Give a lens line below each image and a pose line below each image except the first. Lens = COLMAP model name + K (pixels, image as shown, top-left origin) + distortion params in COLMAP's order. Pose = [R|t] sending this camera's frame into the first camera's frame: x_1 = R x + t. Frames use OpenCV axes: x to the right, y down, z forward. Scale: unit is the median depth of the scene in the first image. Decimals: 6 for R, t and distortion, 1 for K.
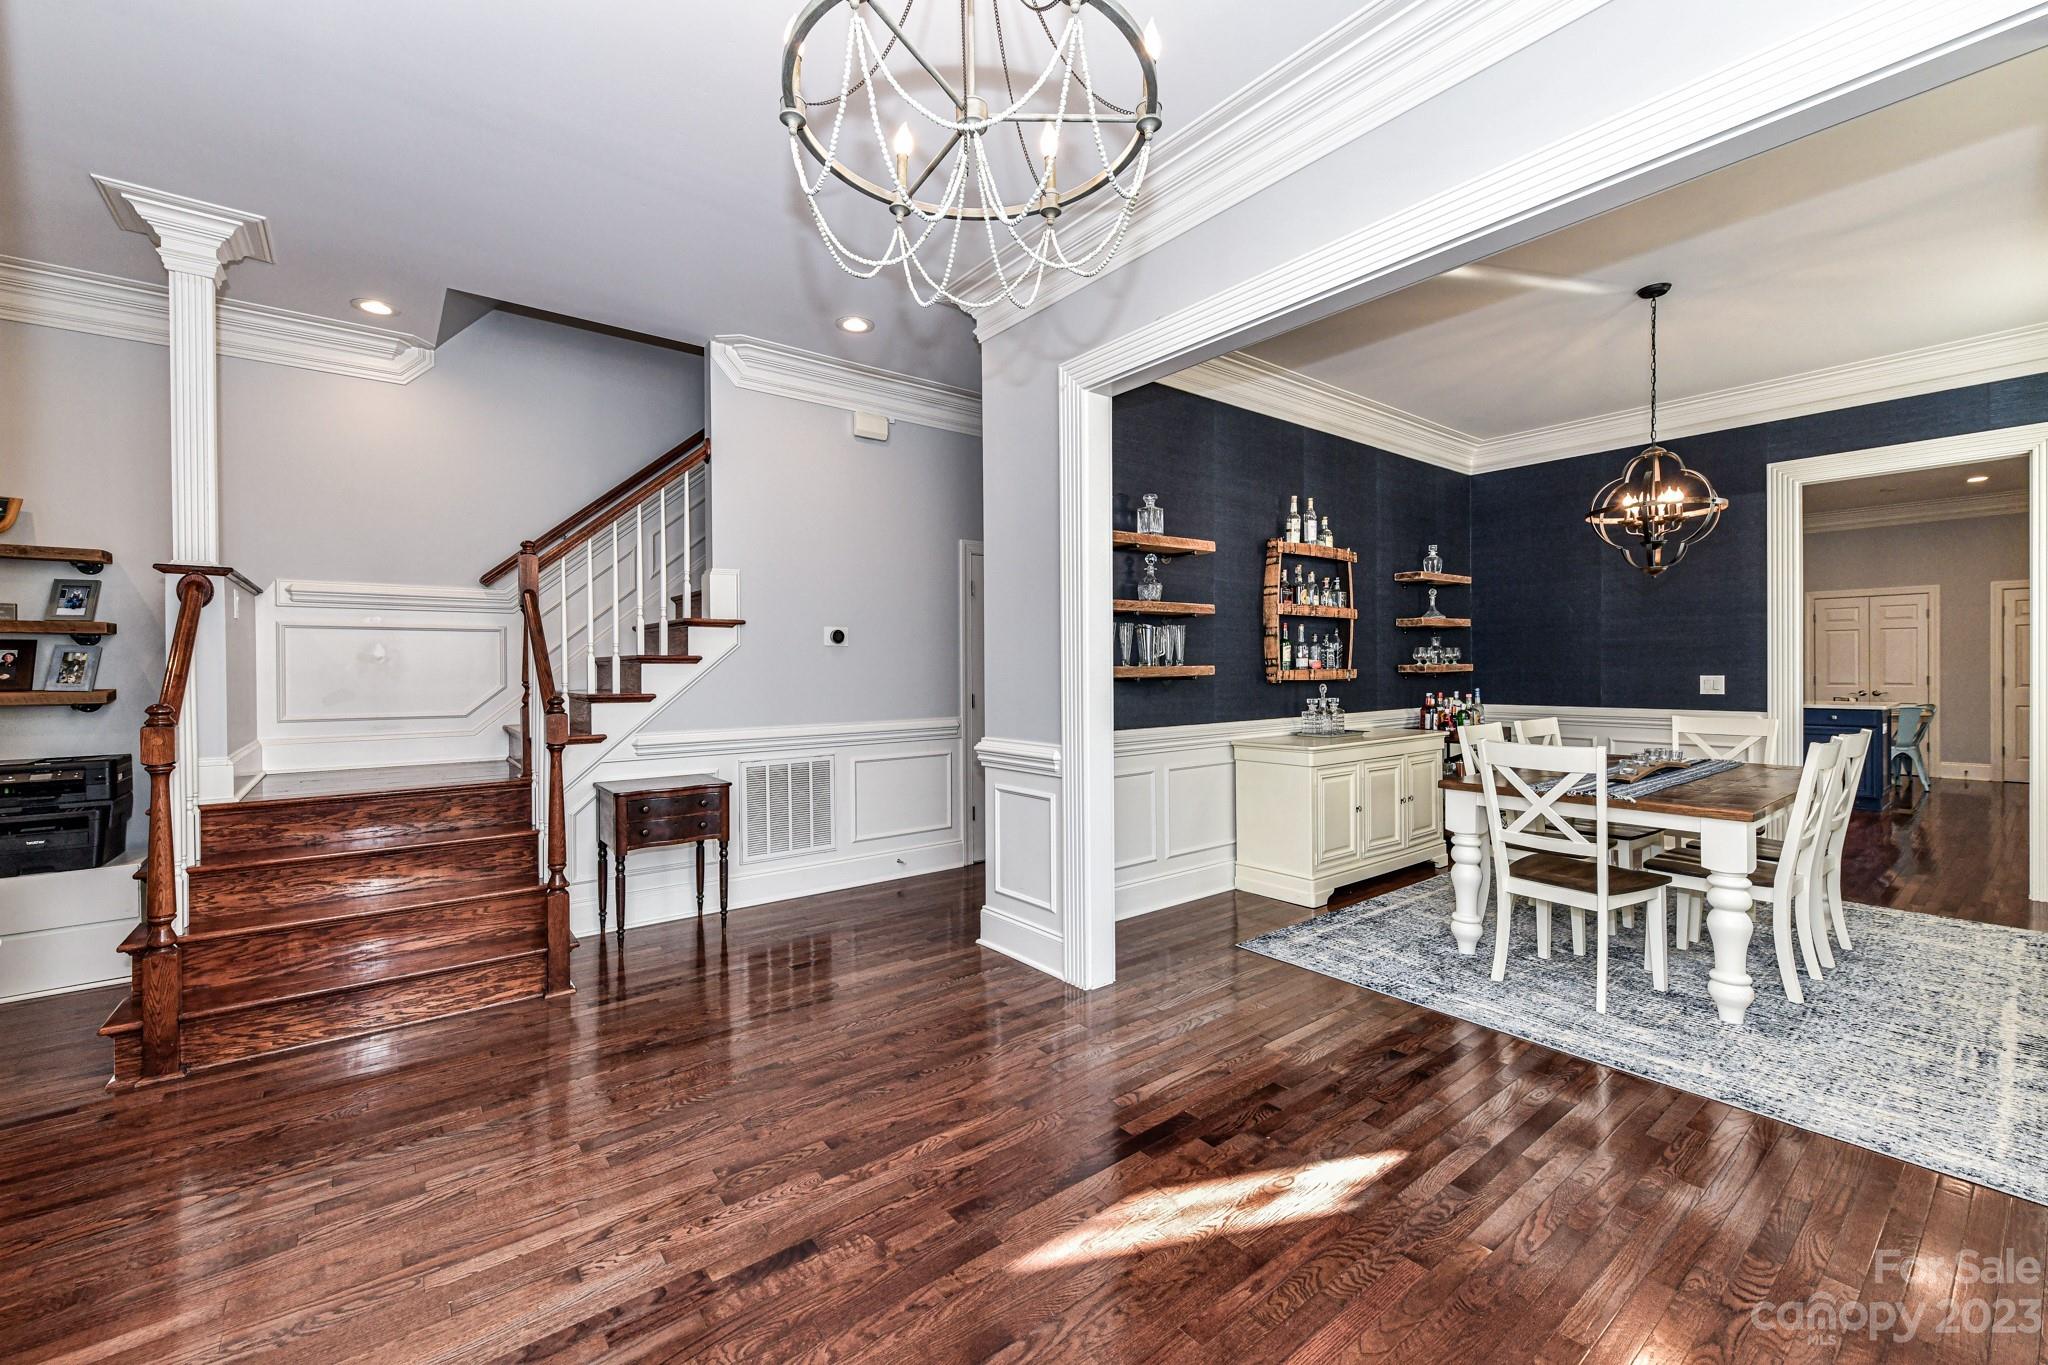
lens RADIAL K [[828.0, 0, 1016.4], [0, 828.0, 671.5], [0, 0, 1]] dist [-0.002994, 0.000472]
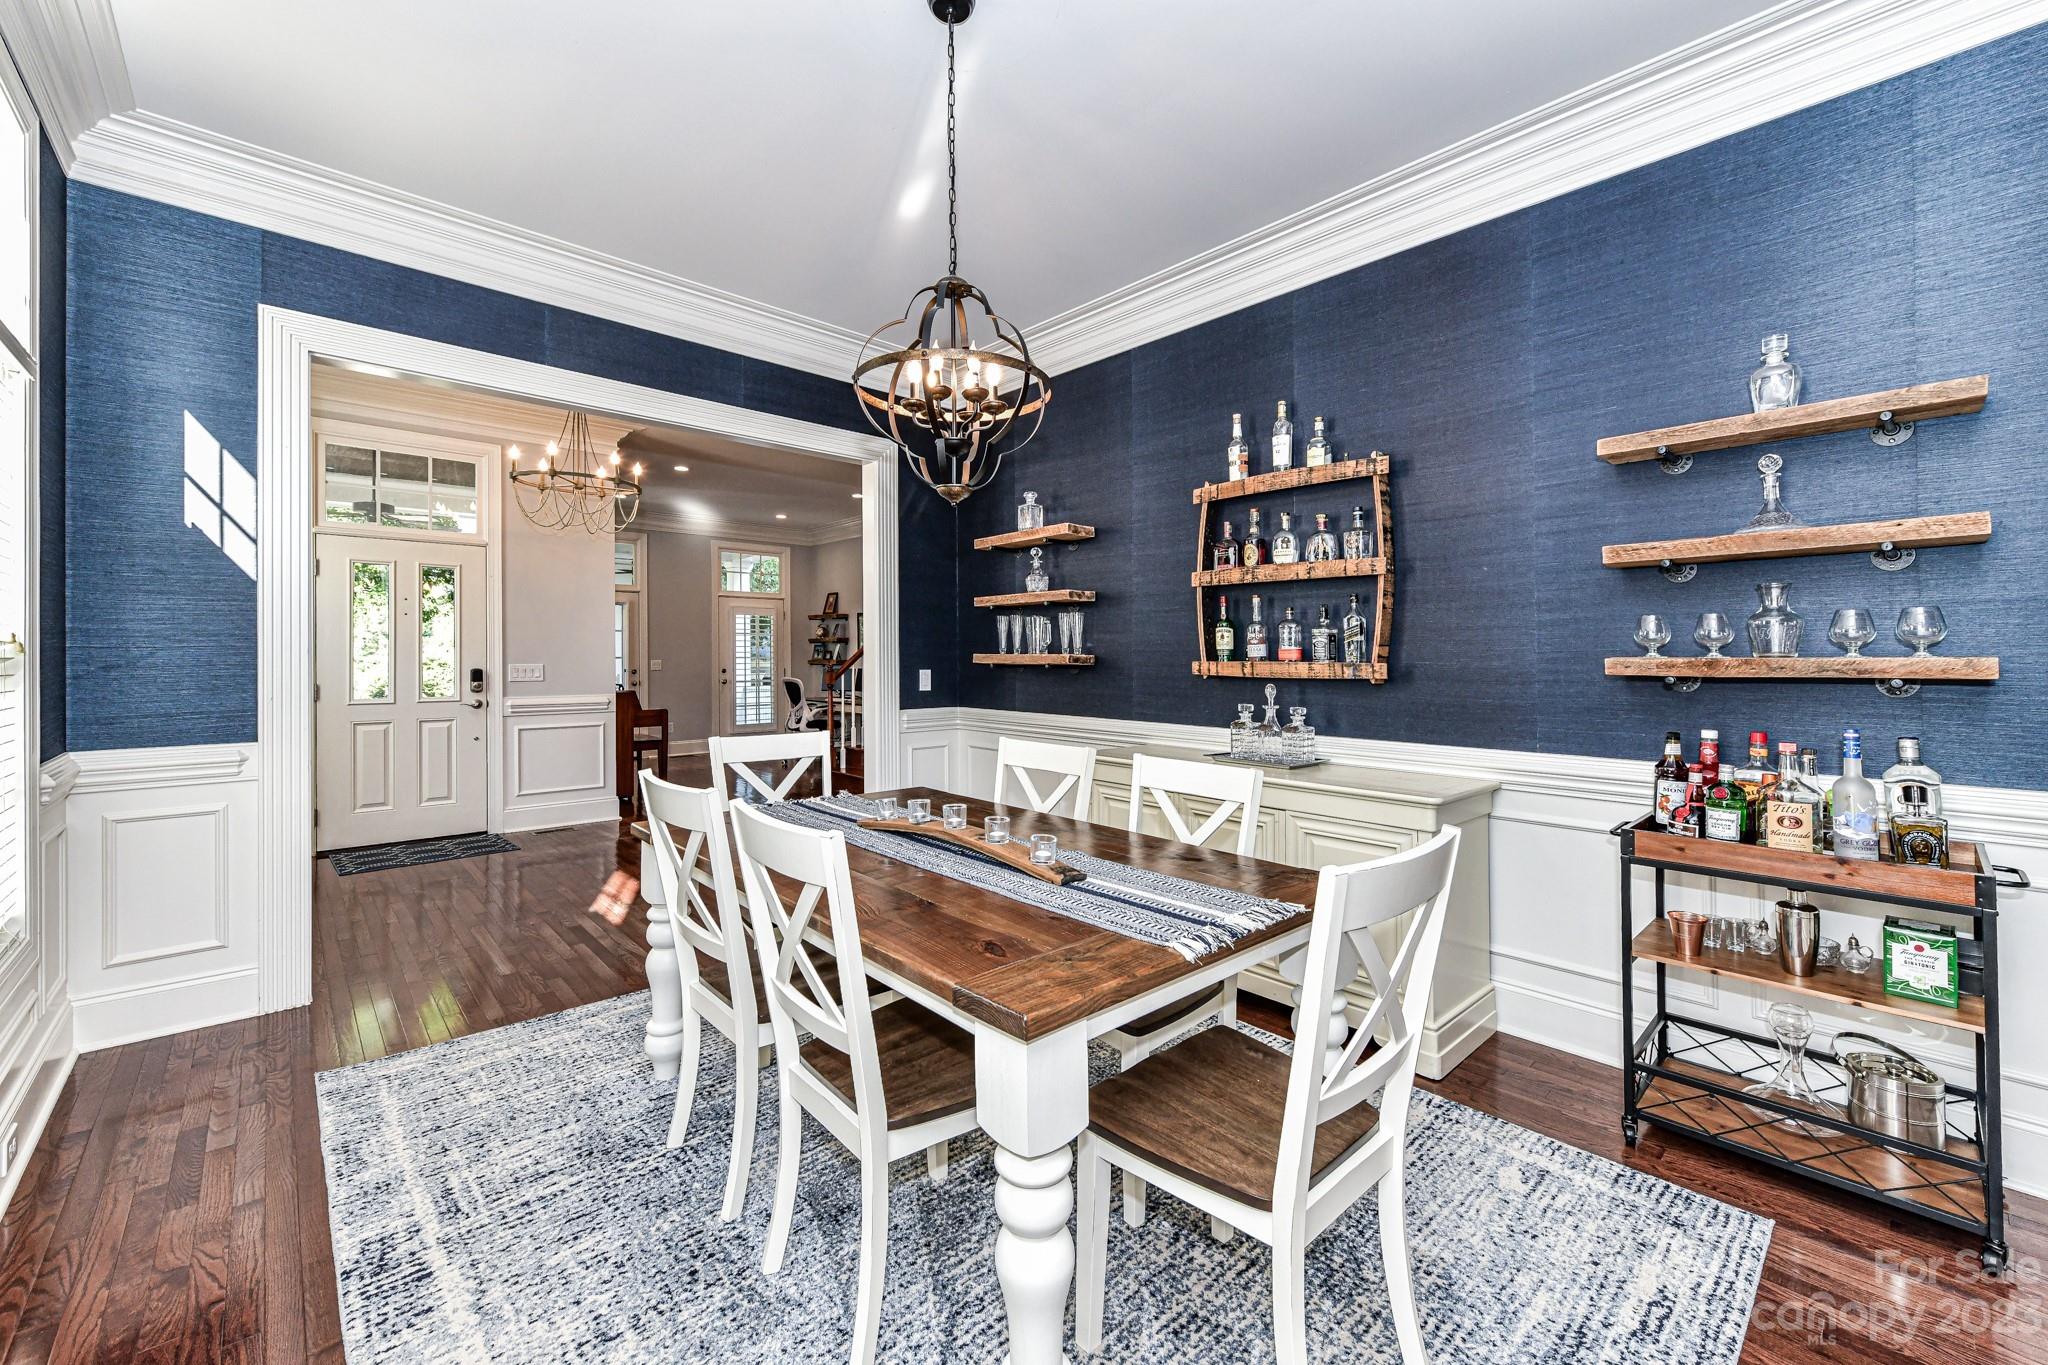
lens RADIAL K [[828.0, 0, 1023.6], [0, 828.0, 662.5], [0, 0, 1]] dist [-0.002994, 0.000472]
pose [[0.080519, 0.013314, -0.996664, 1.020827], [-0.013525, 0.999833, 0.012264, -0.007248], [0.996661, 0.012492, 0.080685, 0.761593]]
